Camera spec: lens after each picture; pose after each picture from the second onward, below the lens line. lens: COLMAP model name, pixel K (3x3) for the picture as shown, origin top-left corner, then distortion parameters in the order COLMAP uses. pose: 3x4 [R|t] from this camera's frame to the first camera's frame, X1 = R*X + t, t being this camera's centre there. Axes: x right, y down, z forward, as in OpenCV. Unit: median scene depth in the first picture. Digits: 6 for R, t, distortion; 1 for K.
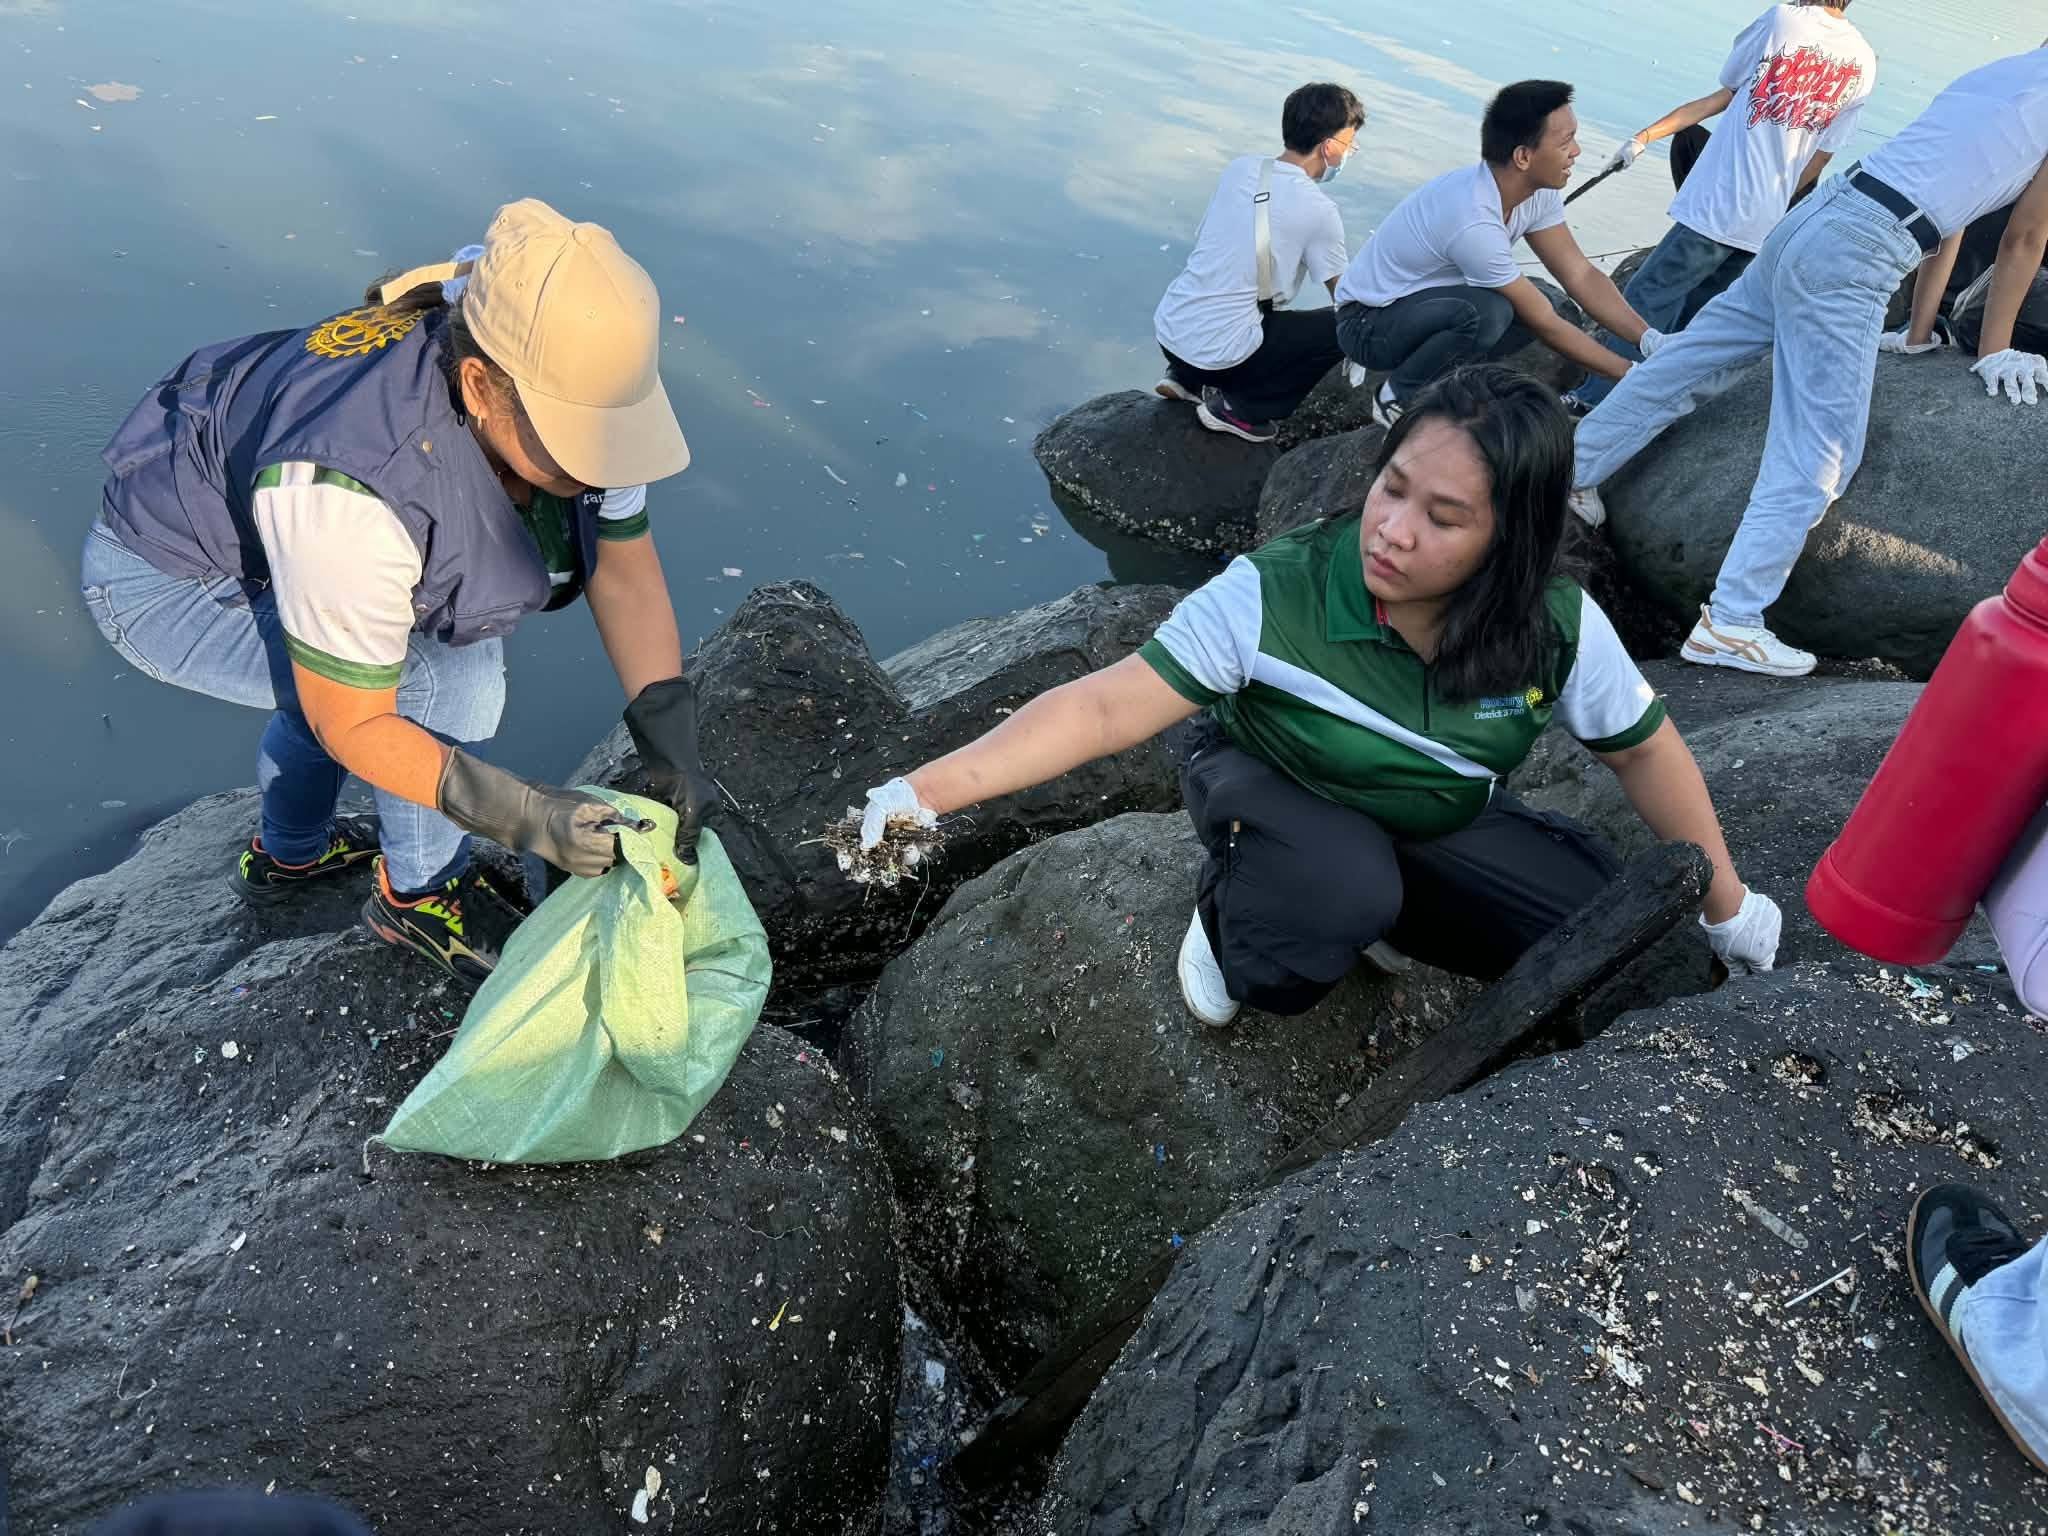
lens RADIAL K [[1620.2, 0, 1036.7], [0, 1620.2, 759.4], [0, 0, 1]] dist [0.061312, -0.085267]
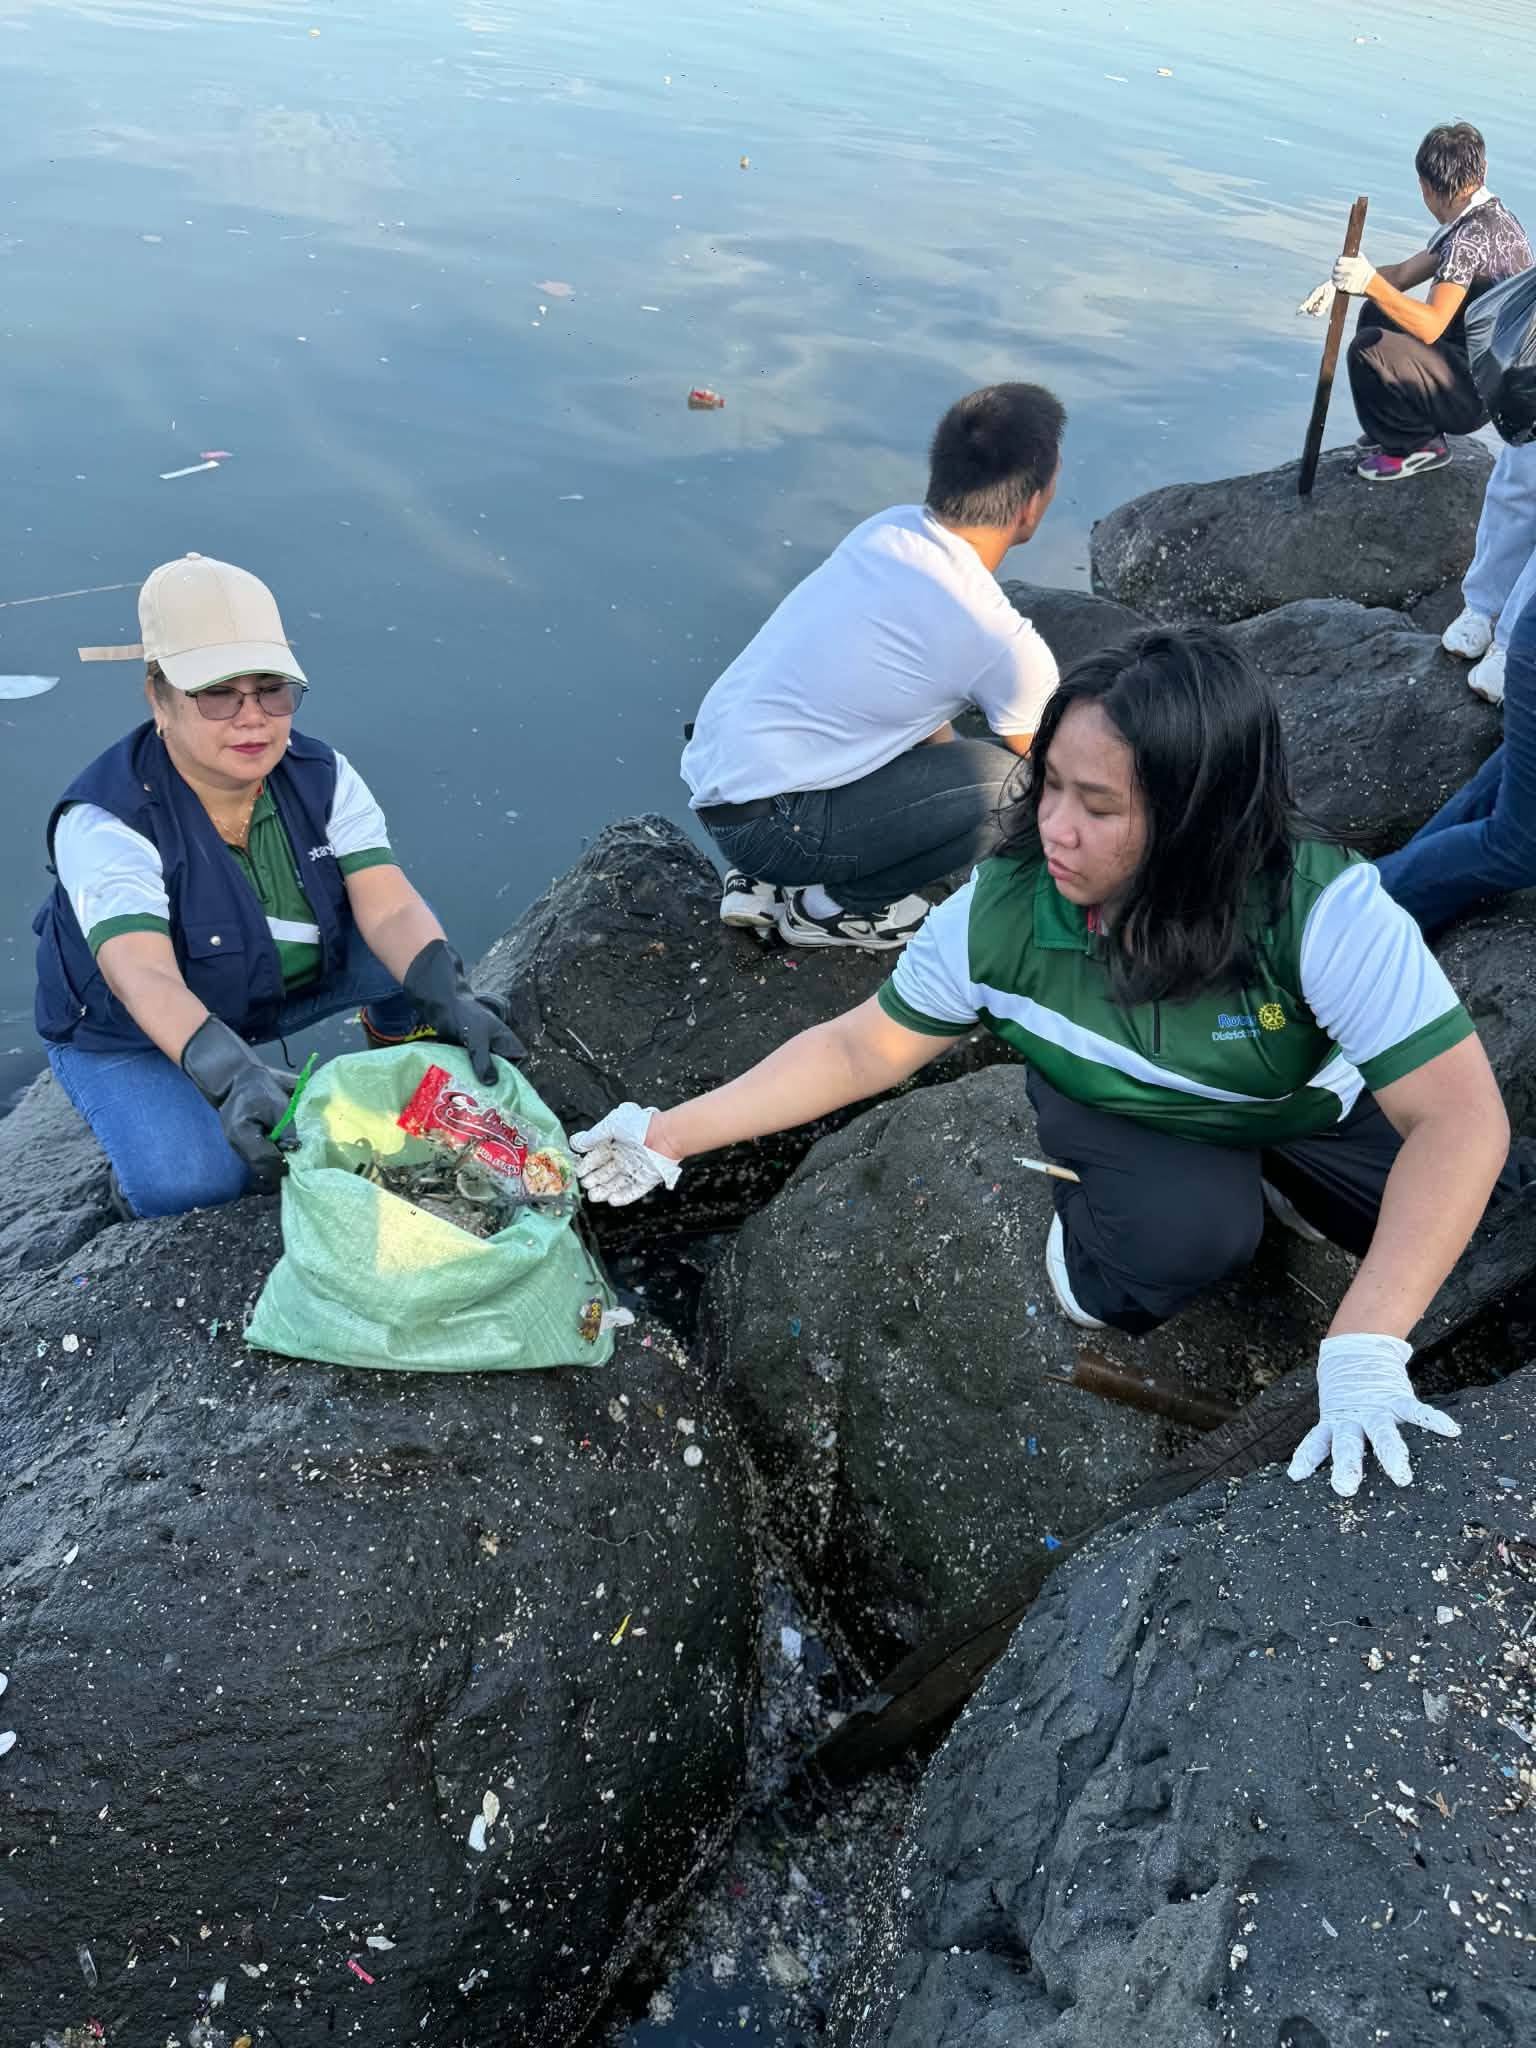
lens RADIAL K [[1620.2, 0, 746.6], [0, 1620.2, 1016.1], [0, 0, 1]] dist [0.061312, -0.085267]
pose [[0.993321, -0.014403, -0.114479, 0.028599], [0.020011, 0.998647, 0.047990, -0.059949], [0.113633, -0.049960, 0.992266, 0.079291]]
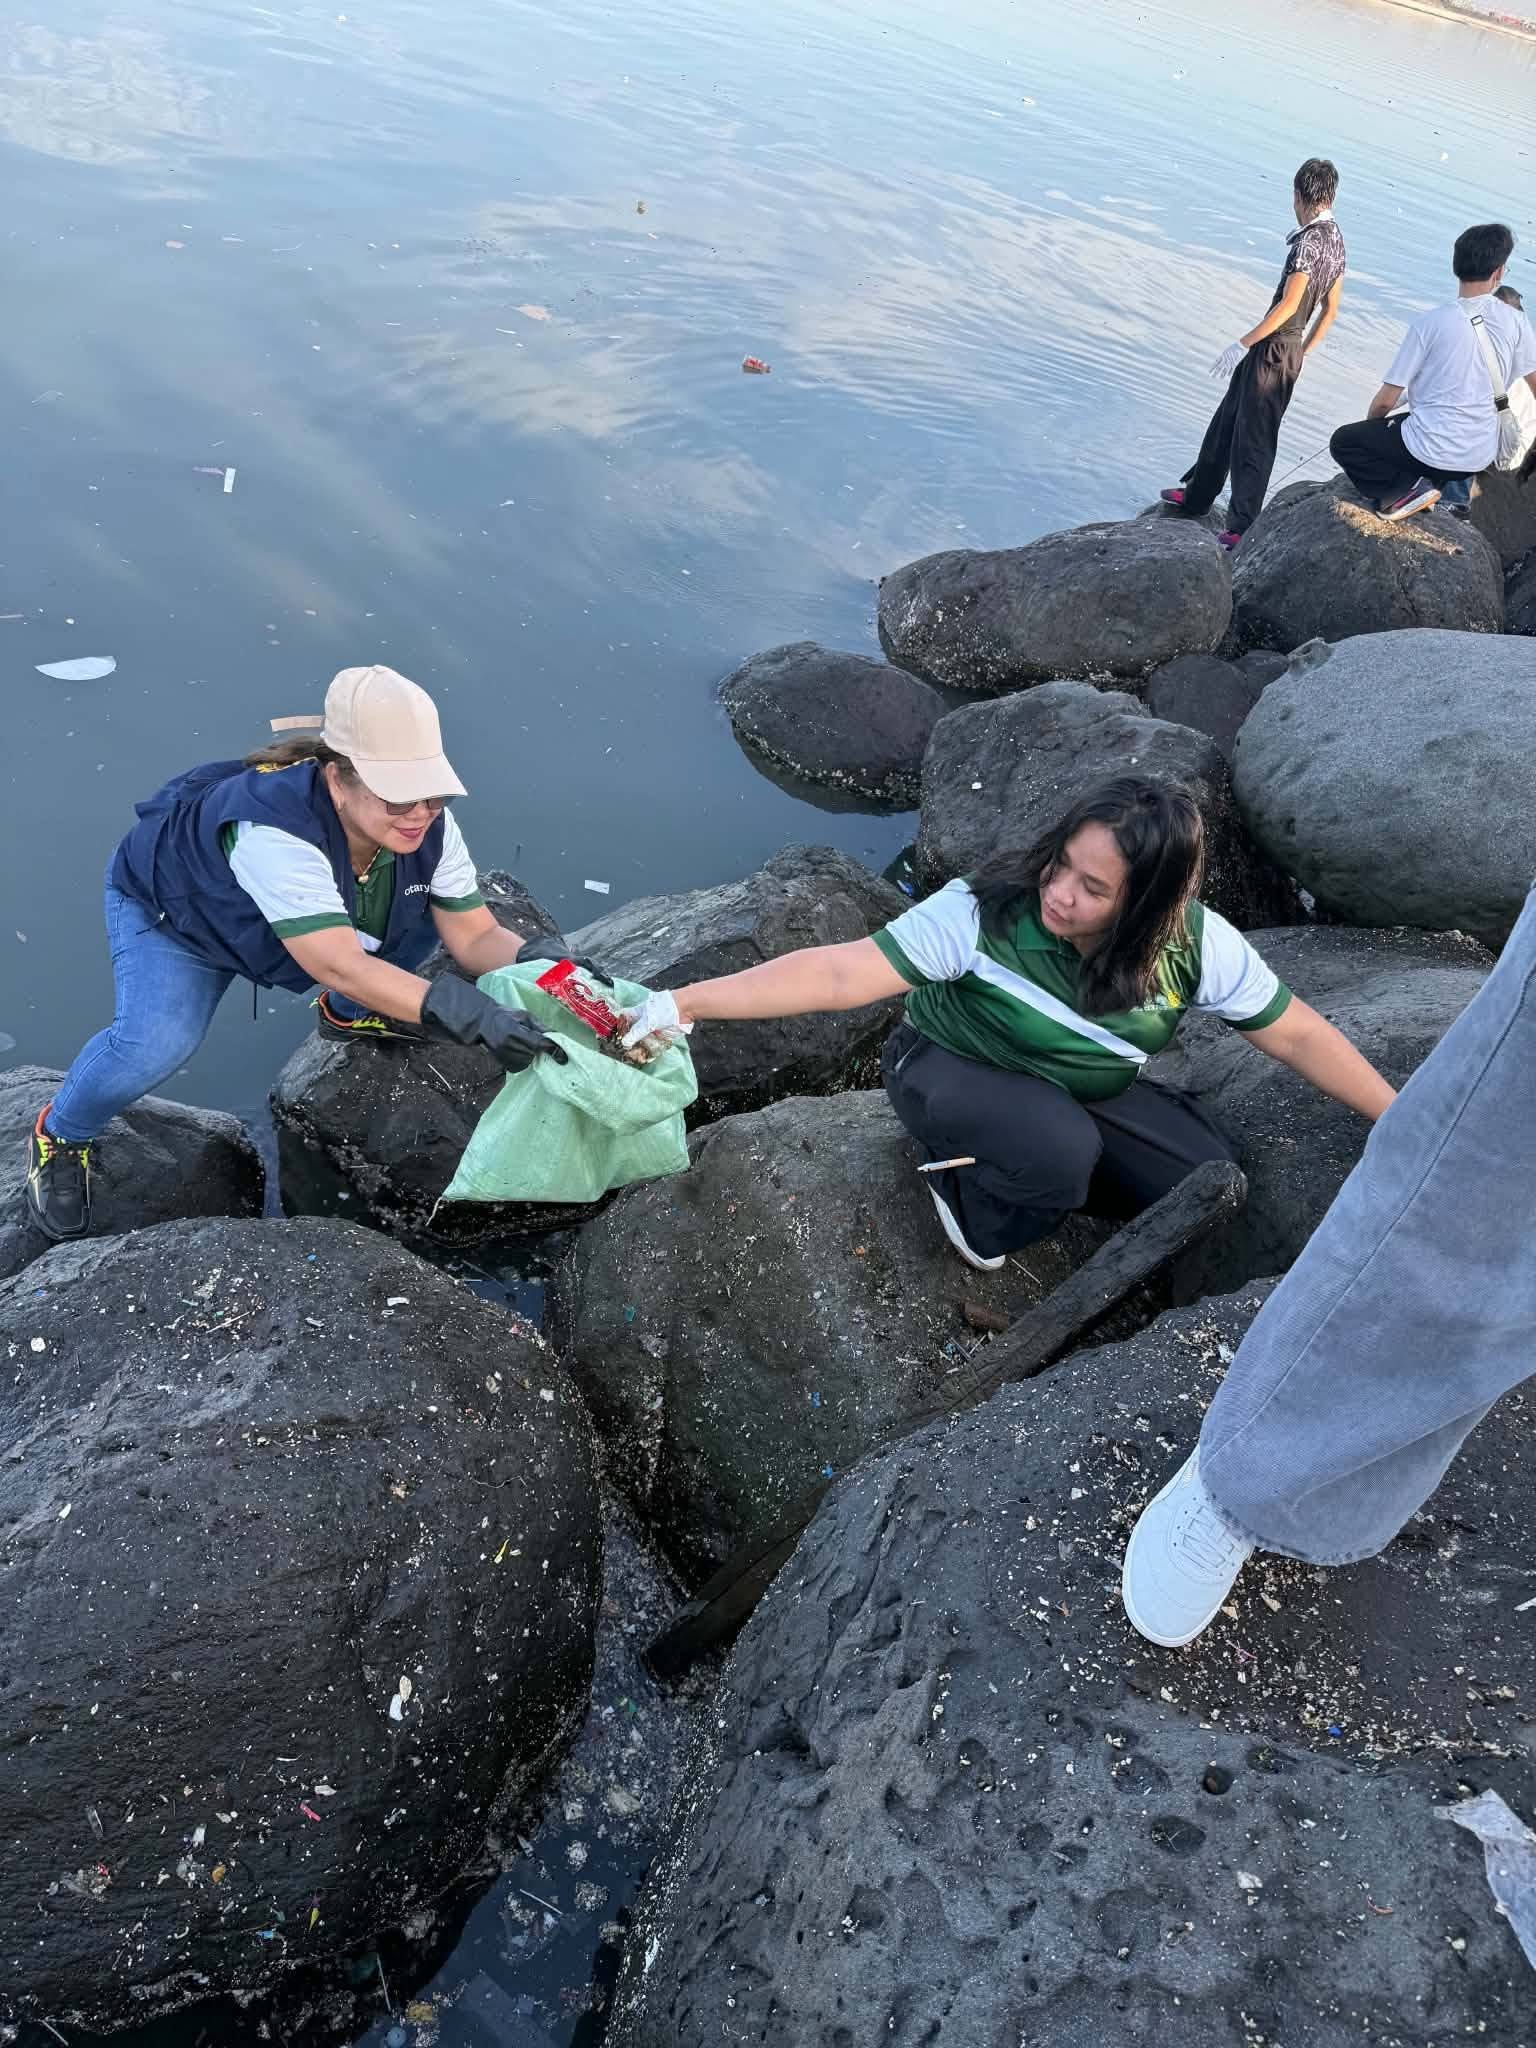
lens RADIAL K [[1647.0, 0, 782.4], [0, 1647.0, 1019.7], [0, 0, 1]] dist [0.086806, -0.127787]
pose [[0.999510, -0.014101, 0.027957, 0.024224], [0.012149, 0.997555, 0.068819, -0.141891], [-0.028859, -0.068445, 0.997237, -0.229142]]
